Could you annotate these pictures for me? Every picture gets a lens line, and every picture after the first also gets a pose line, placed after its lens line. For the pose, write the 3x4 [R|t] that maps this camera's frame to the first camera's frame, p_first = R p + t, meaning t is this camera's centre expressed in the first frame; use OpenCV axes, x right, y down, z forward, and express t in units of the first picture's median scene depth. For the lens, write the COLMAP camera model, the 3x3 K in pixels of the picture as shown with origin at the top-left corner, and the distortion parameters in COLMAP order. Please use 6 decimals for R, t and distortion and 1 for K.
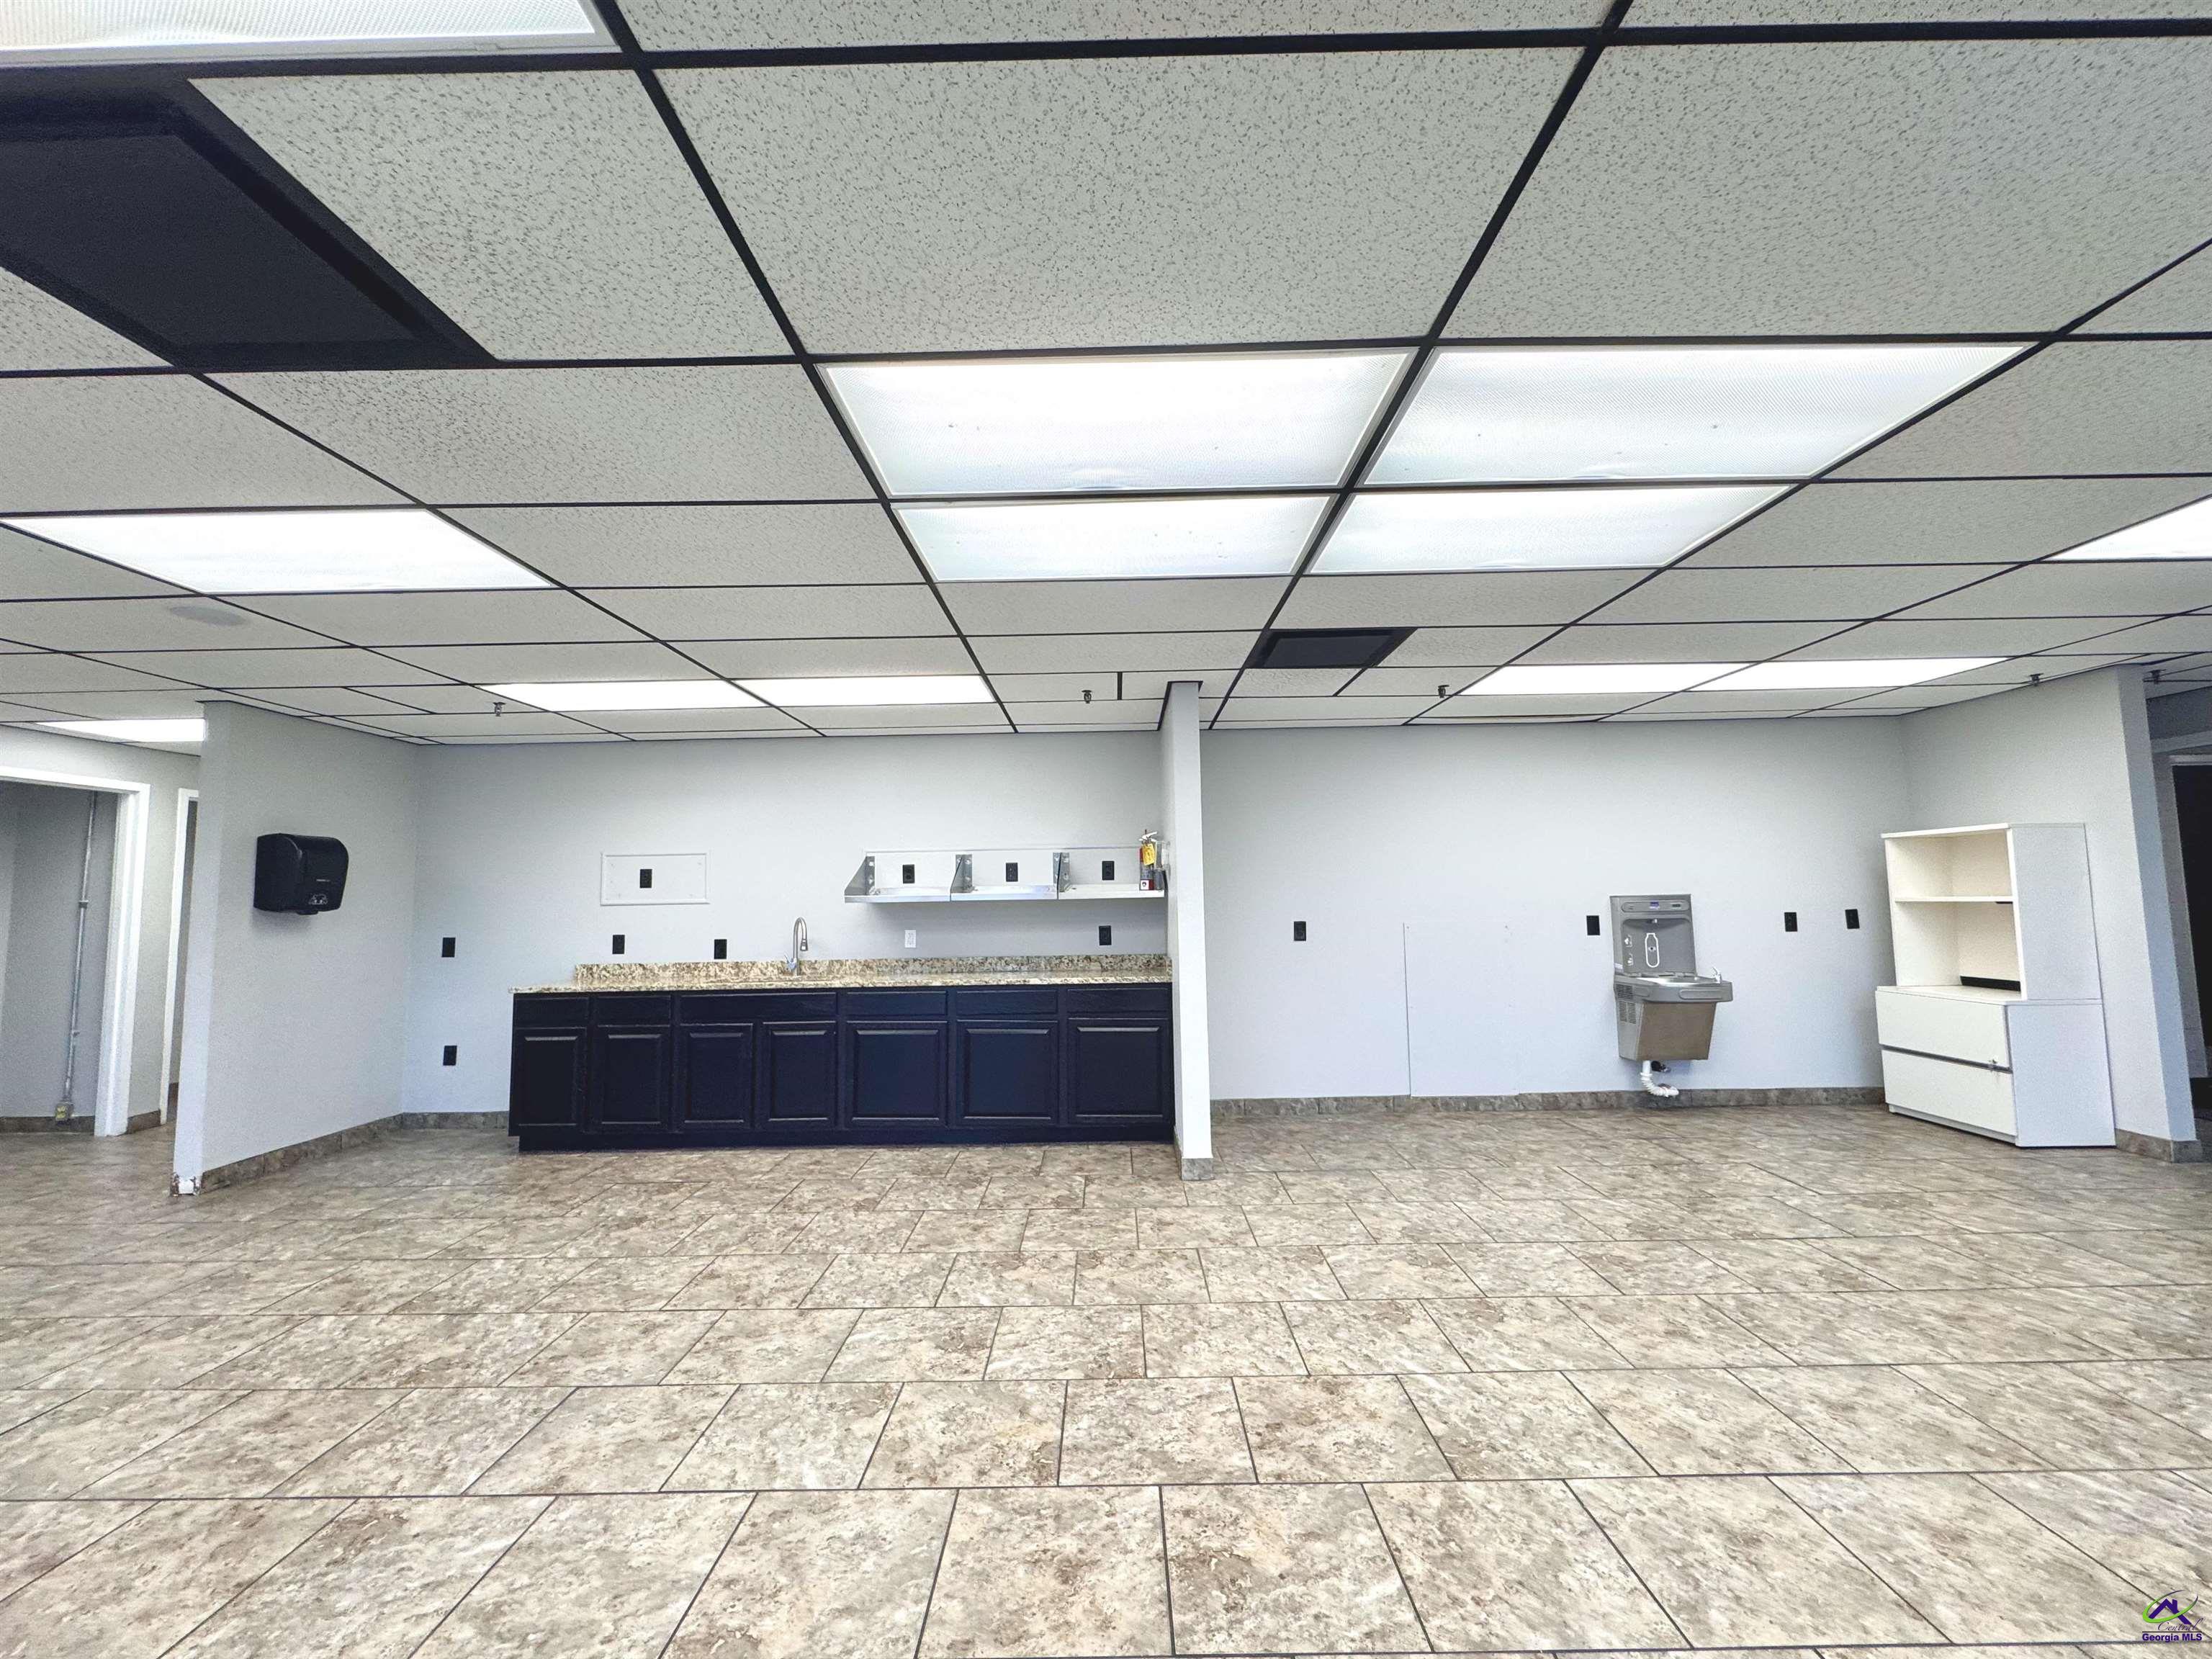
lens RADIAL K [[881.7, 0, 1108.0], [0, 881.7, 822.6], [0, 0, 1]] dist [-0.002072, -0.000468]
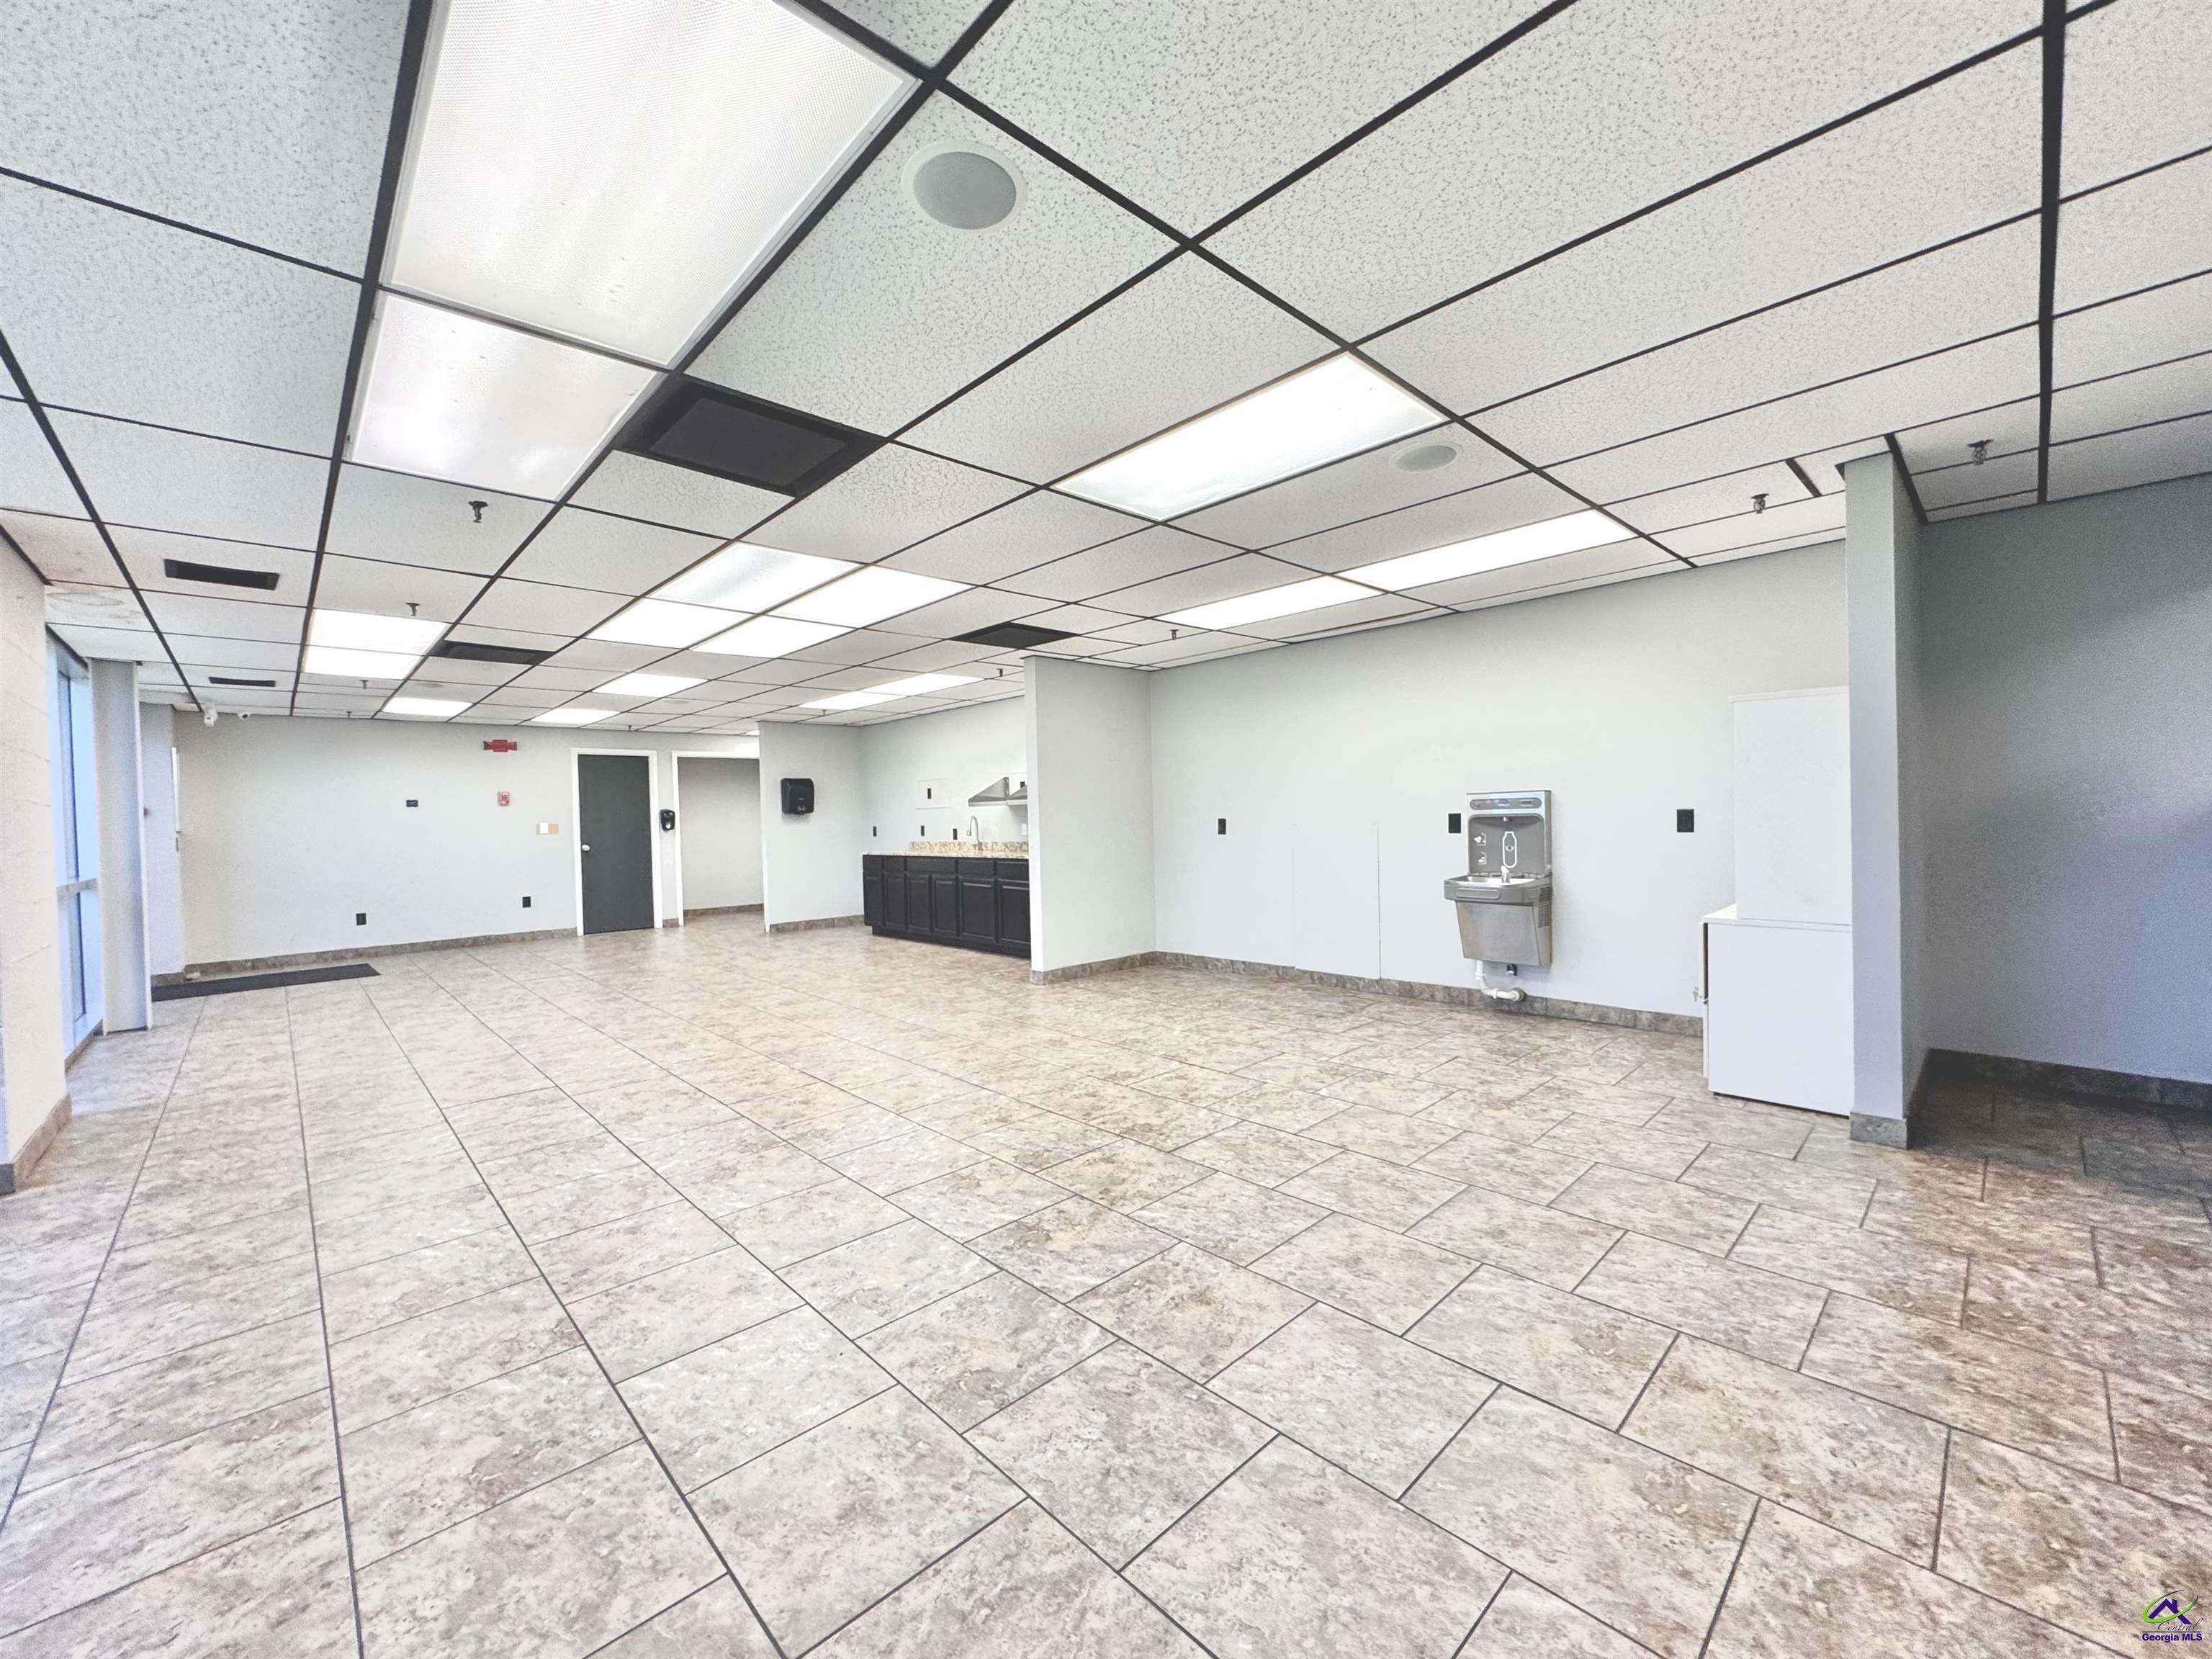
lens RADIAL K [[881.7, 0, 1096.9], [0, 881.7, 827.2], [0, 0, 1]] dist [-0.002072, -0.000468]
pose [[0.690646, 0.009089, -0.723136, 1.117382], [0.082018, 0.992485, 0.090807, -0.002176], [0.718527, -0.122025, 0.684711, 0.037904]]
